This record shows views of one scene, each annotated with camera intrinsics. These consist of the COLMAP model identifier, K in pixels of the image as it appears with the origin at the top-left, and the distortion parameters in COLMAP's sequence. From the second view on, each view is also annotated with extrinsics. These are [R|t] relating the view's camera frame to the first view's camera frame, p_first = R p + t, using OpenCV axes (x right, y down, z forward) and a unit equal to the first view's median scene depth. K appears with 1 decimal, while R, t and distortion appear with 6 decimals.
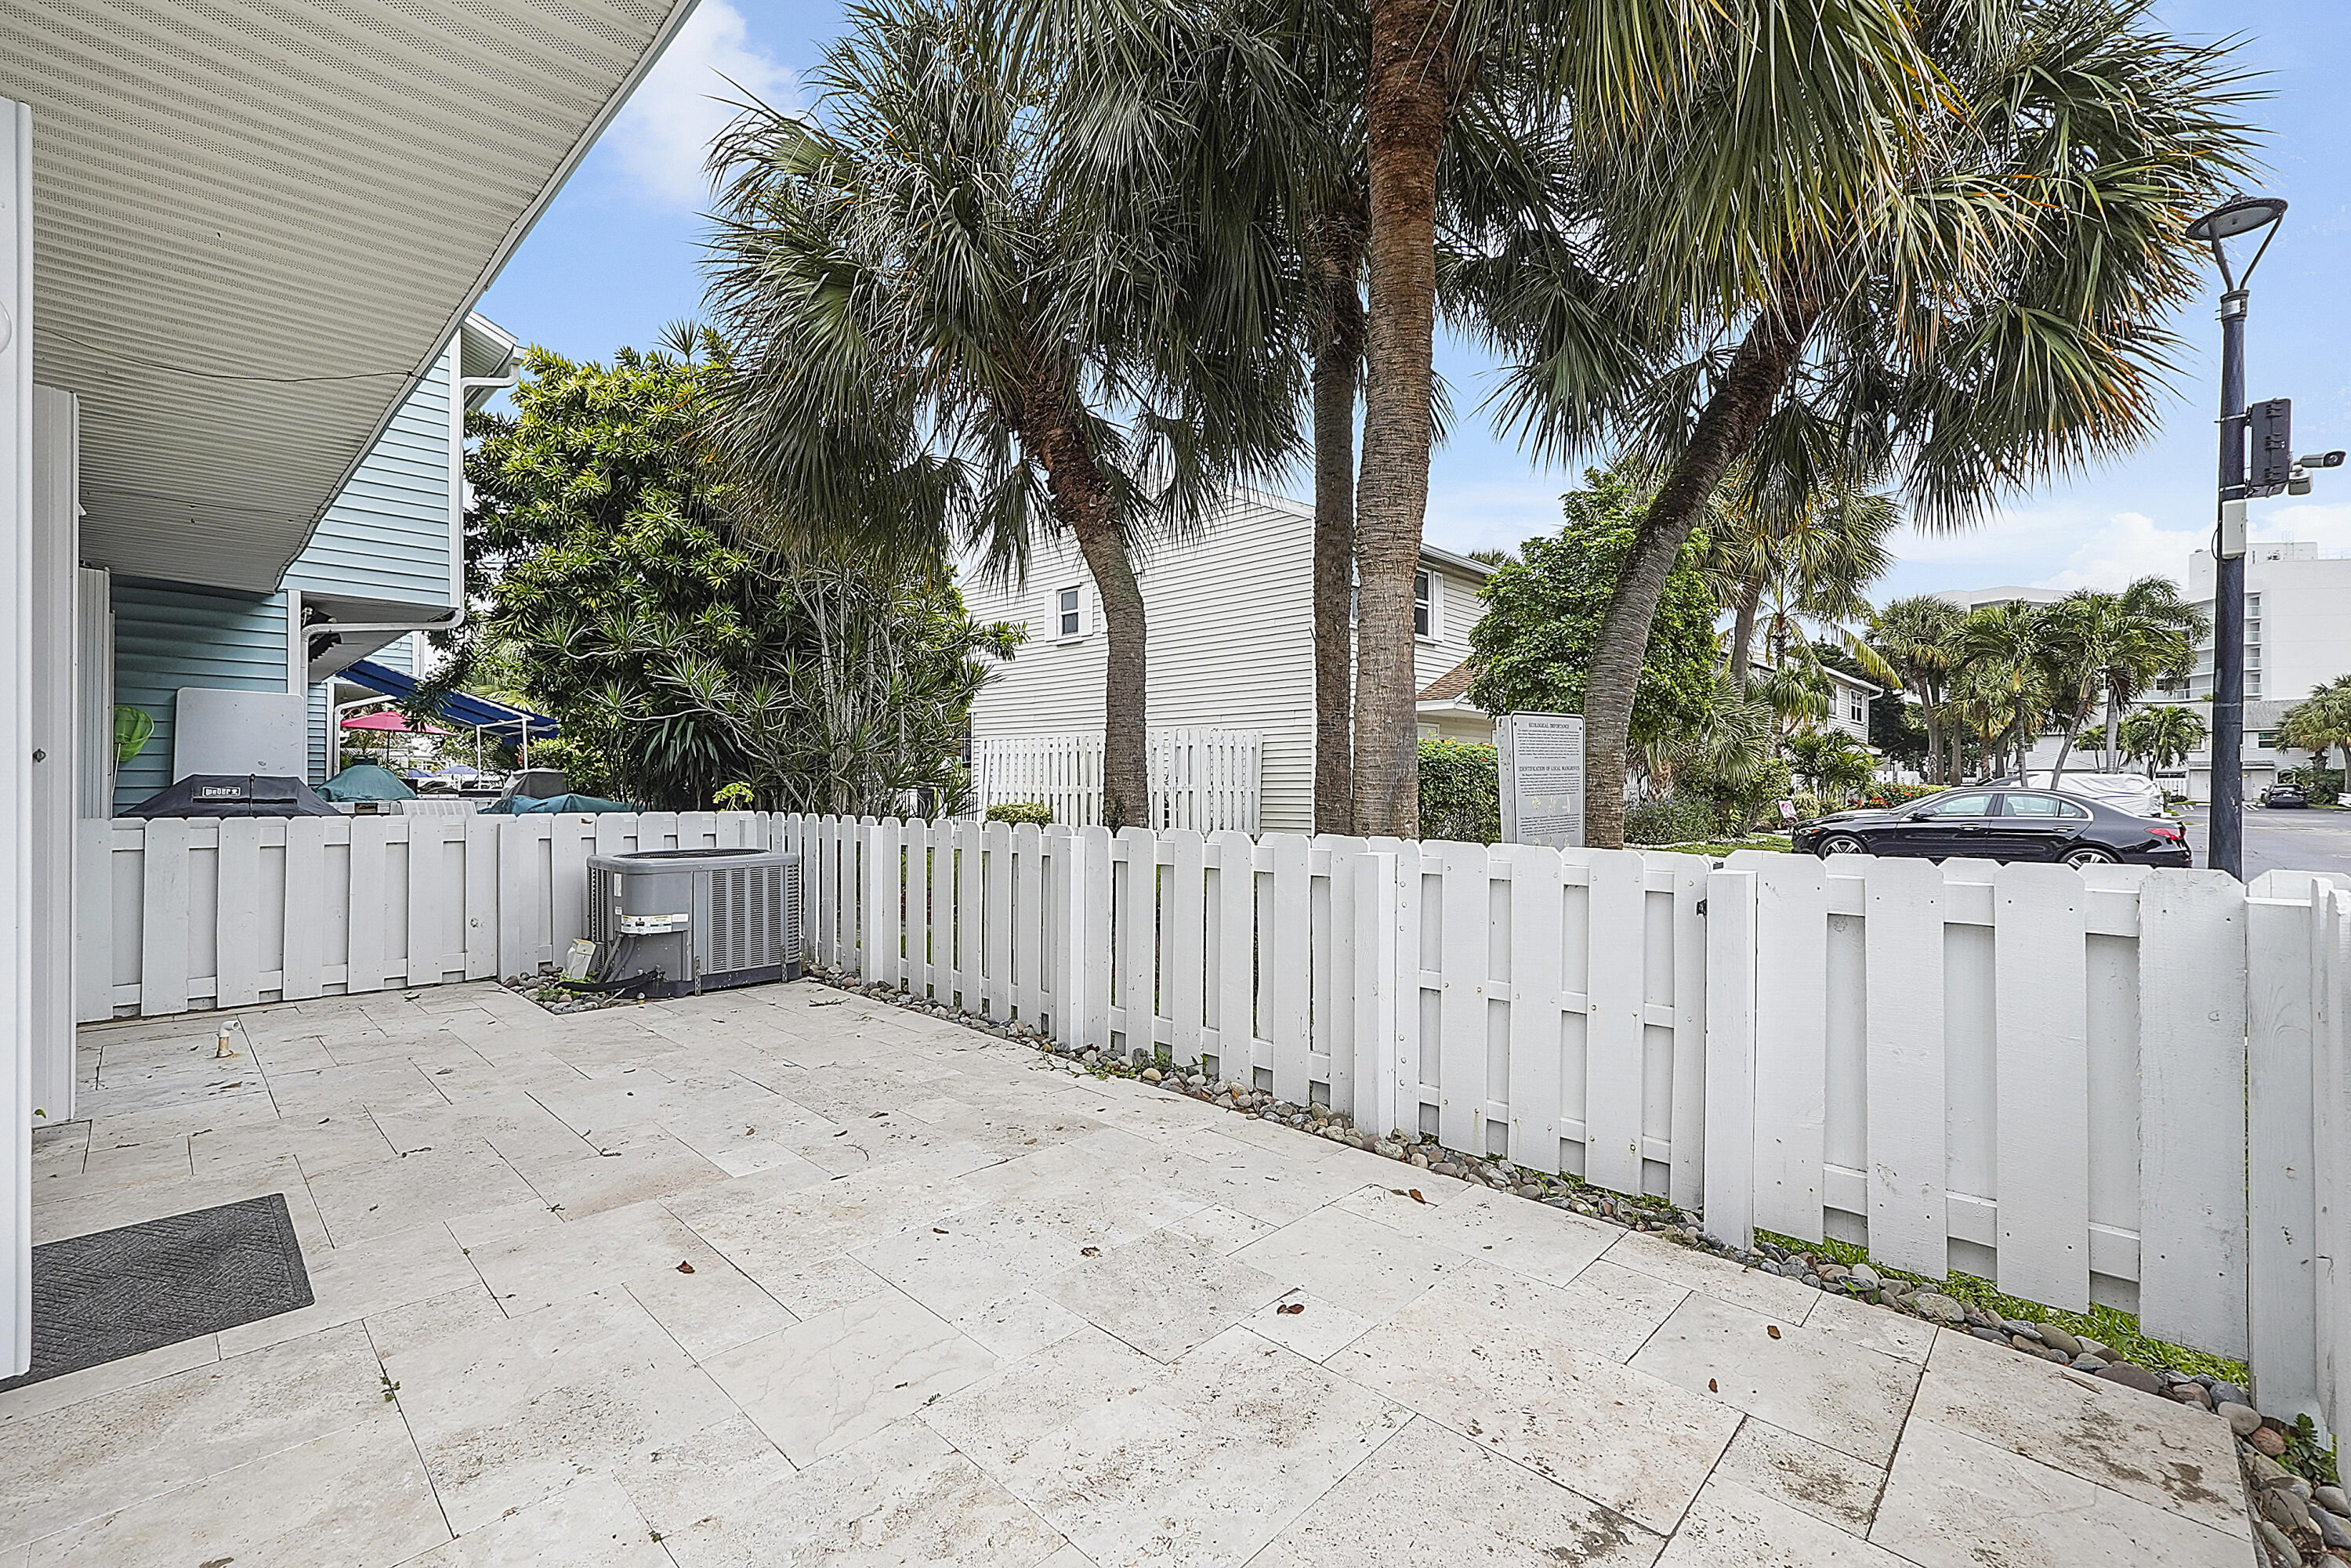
lens RADIAL K [[999.7, 0, 1172.1], [0, 999.7, 777.2], [0, 0, 1]] dist [-0.018783, 0.007123]
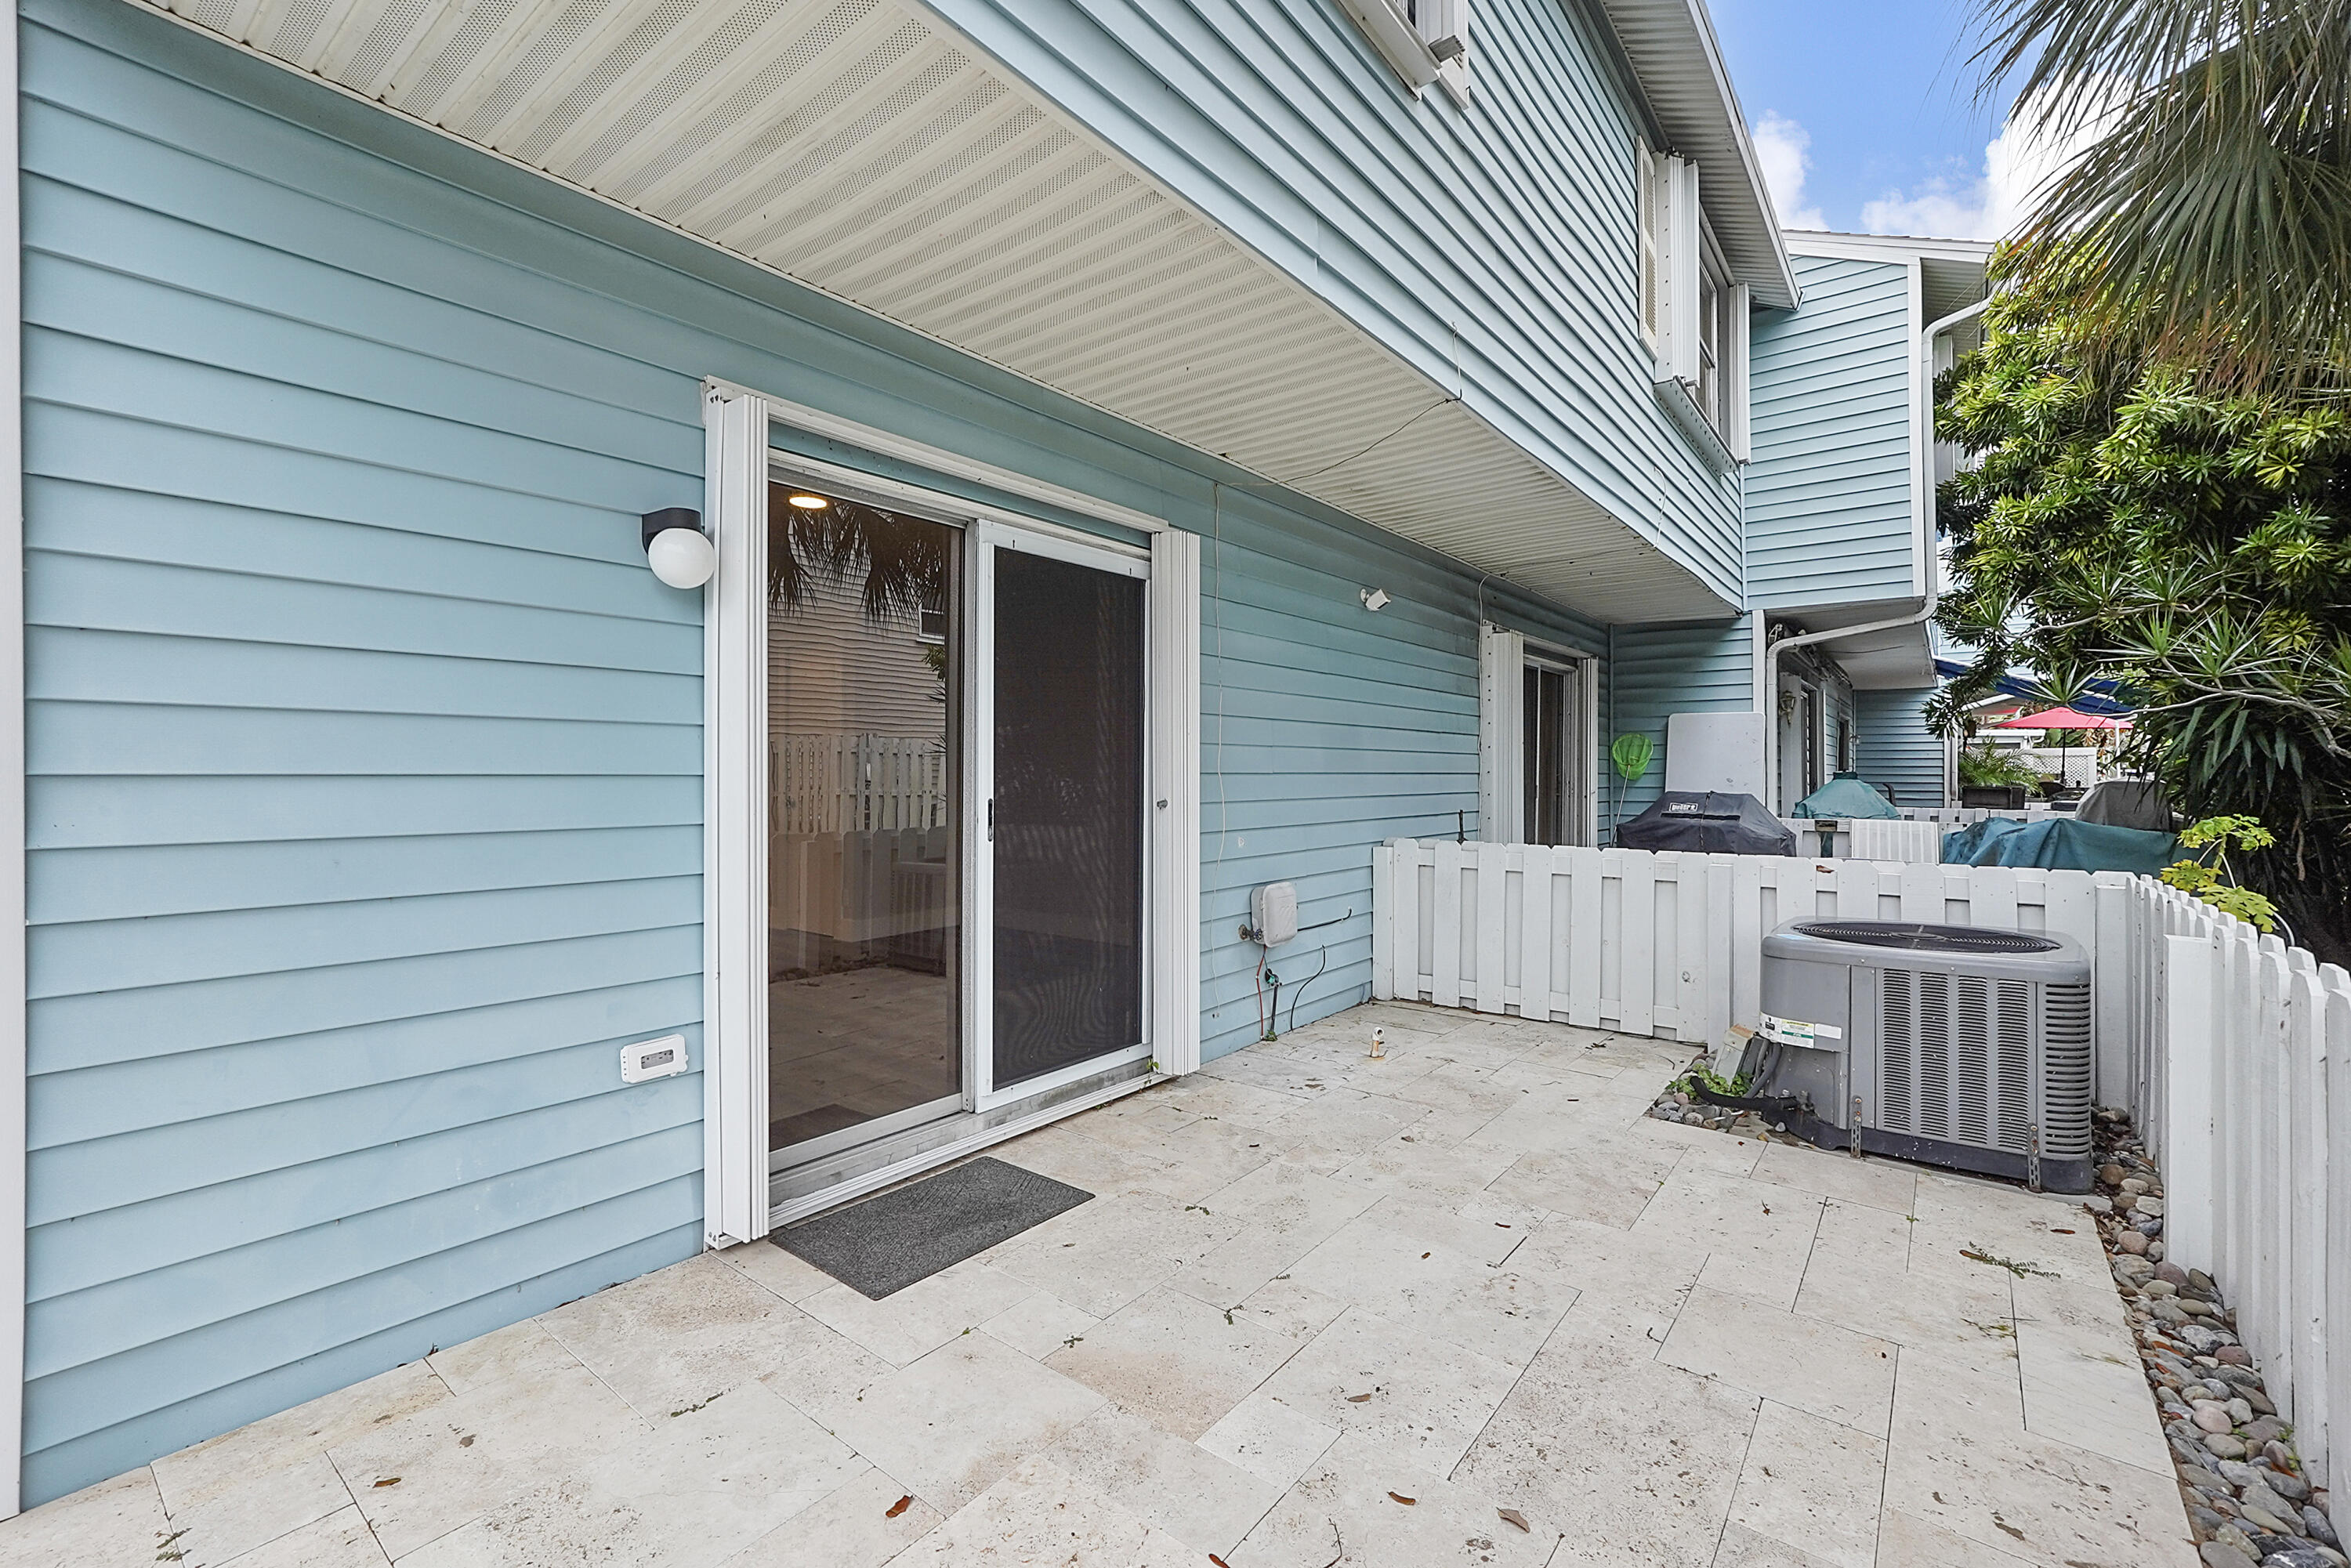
lens RADIAL K [[998.6, 0, 1169.5], [0, 998.6, 776.9], [0, 0, 1]] dist [-0.018113, 0.006291]
pose [[0.090575, -0.001889, -0.995888, 0.201844], [0.007096, 0.999974, -0.001251, -0.049673], [0.995864, -0.006953, 0.090586, 0.758891]]
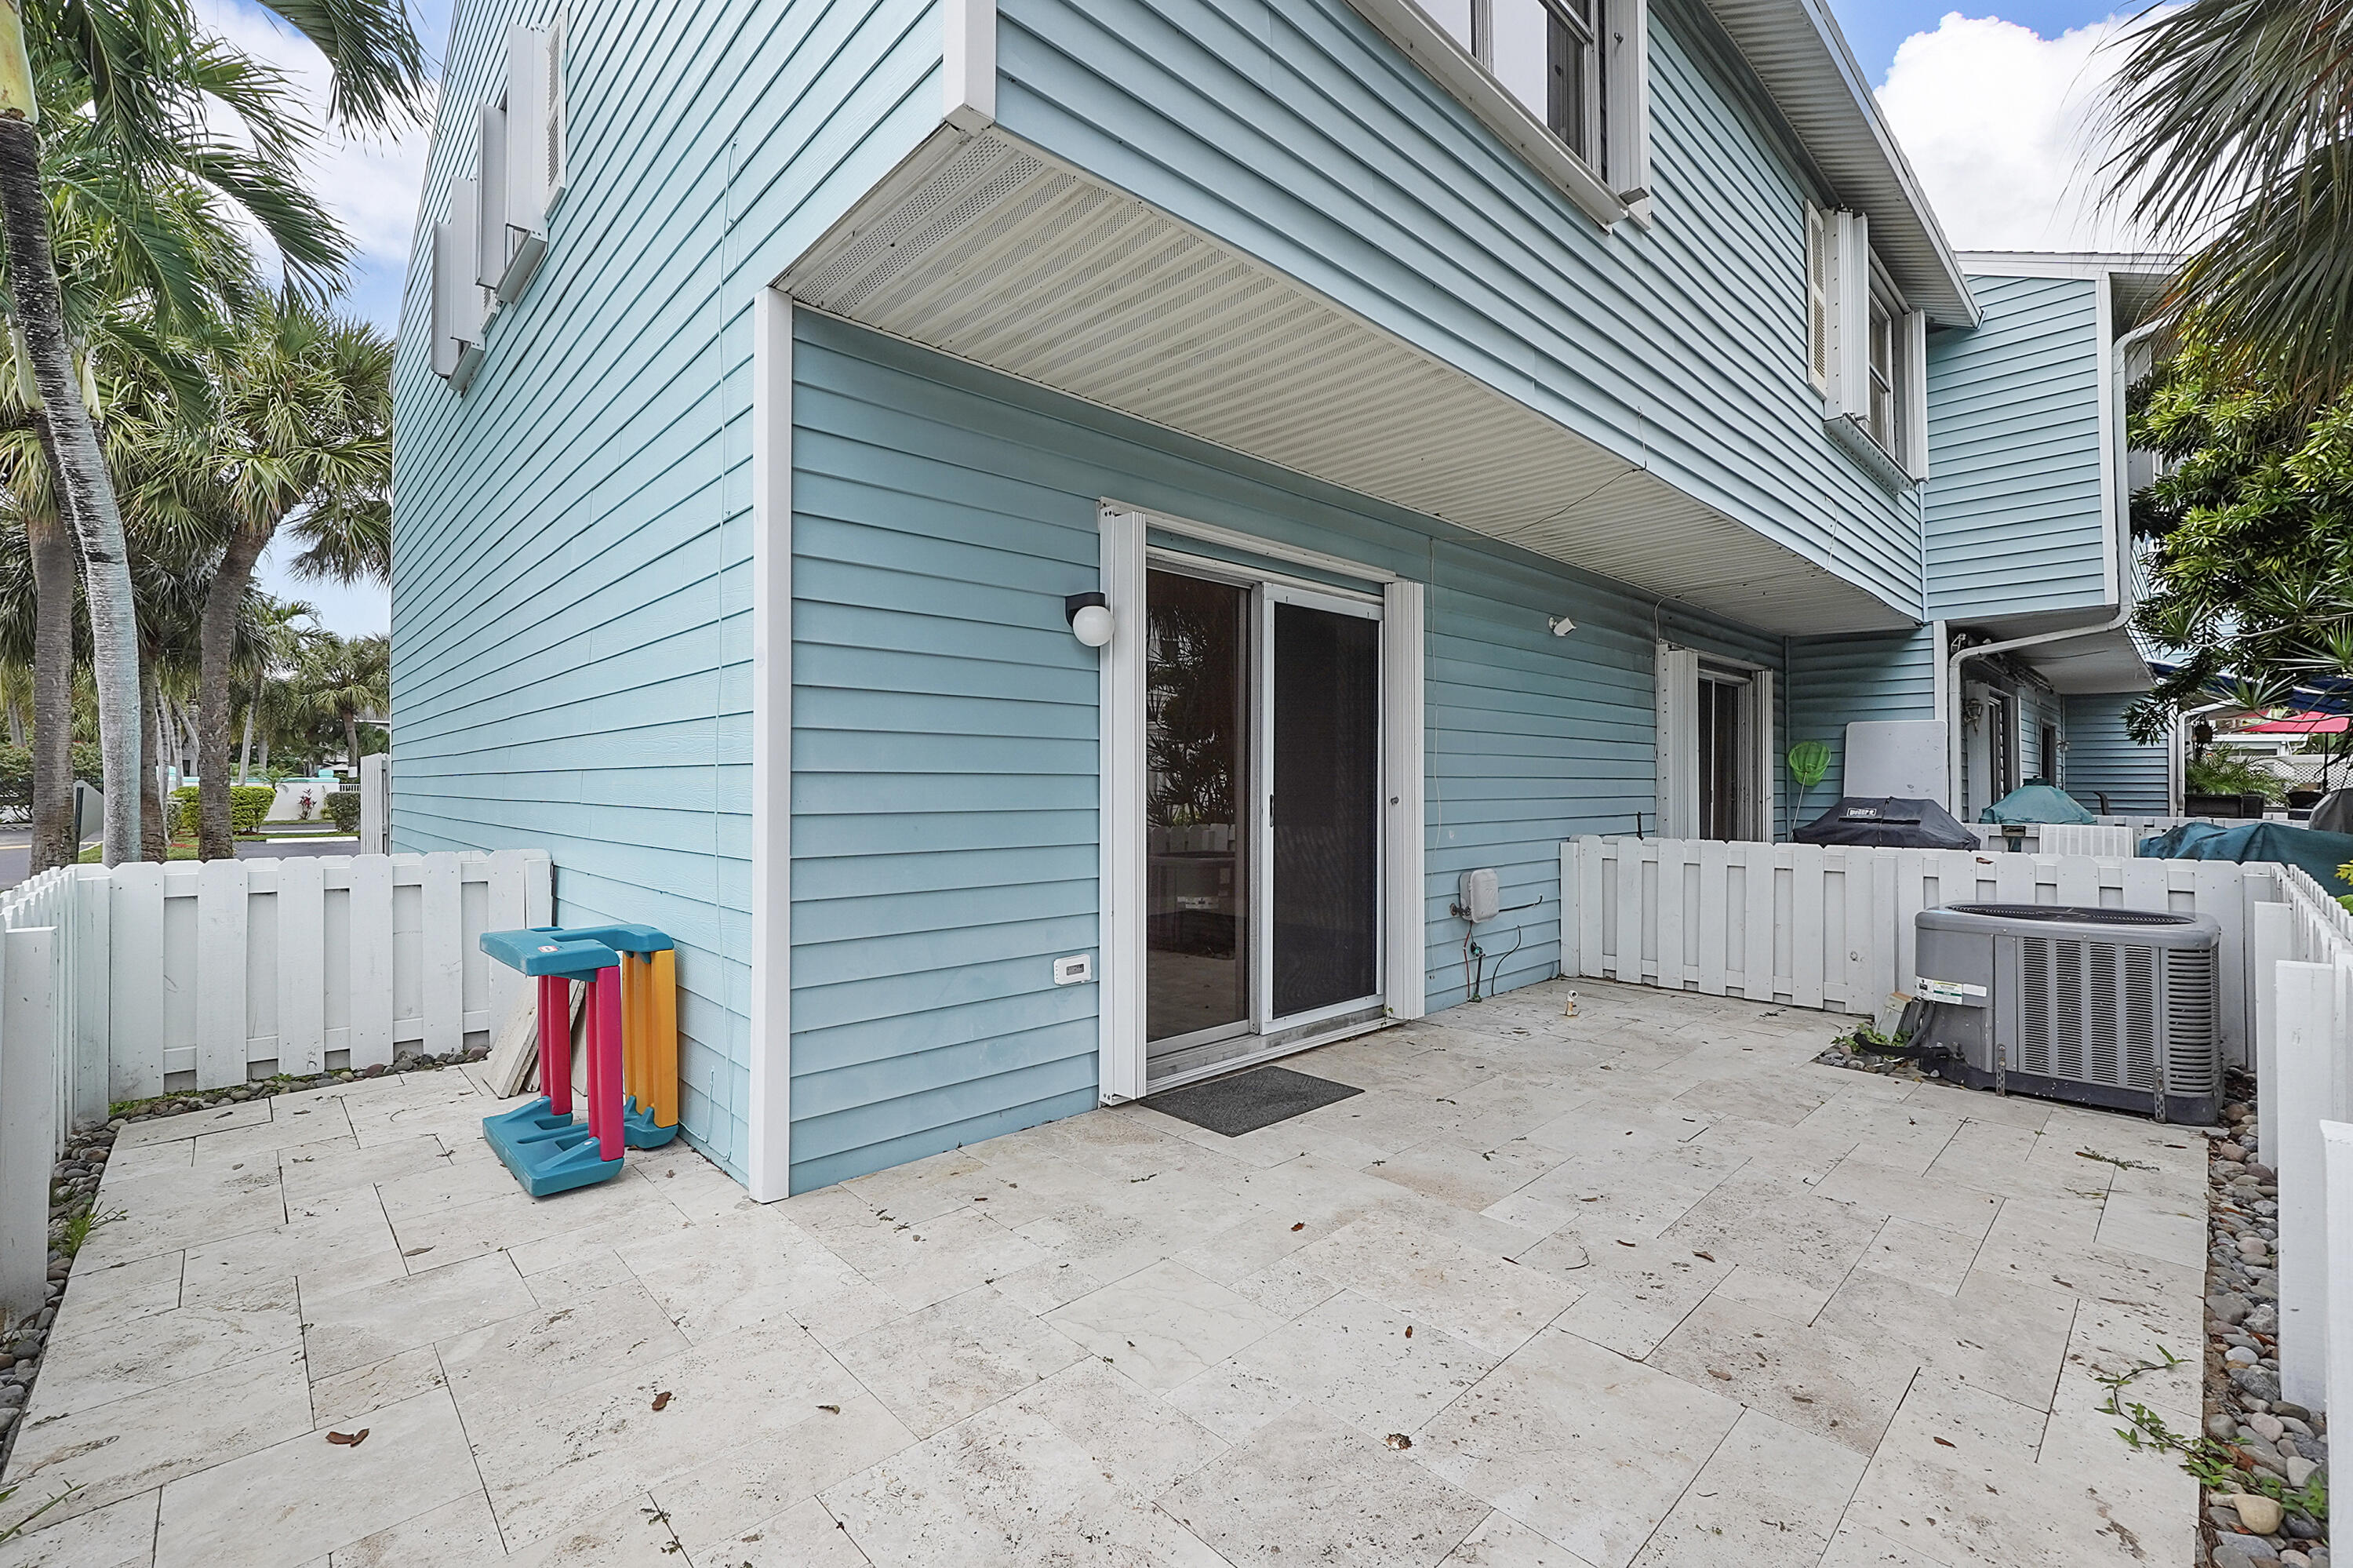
lens RADIAL K [[1000.6, 0, 1173.1], [0, 1000.6, 777.2], [0, 0, 1]] dist [-0.018783, 0.007123]
pose [[-0.050125, -0.012949, -0.998659, 0.515980], [0.006839, 0.999888, -0.013309, -0.036348], [0.998720, -0.007497, -0.050031, 0.603703]]
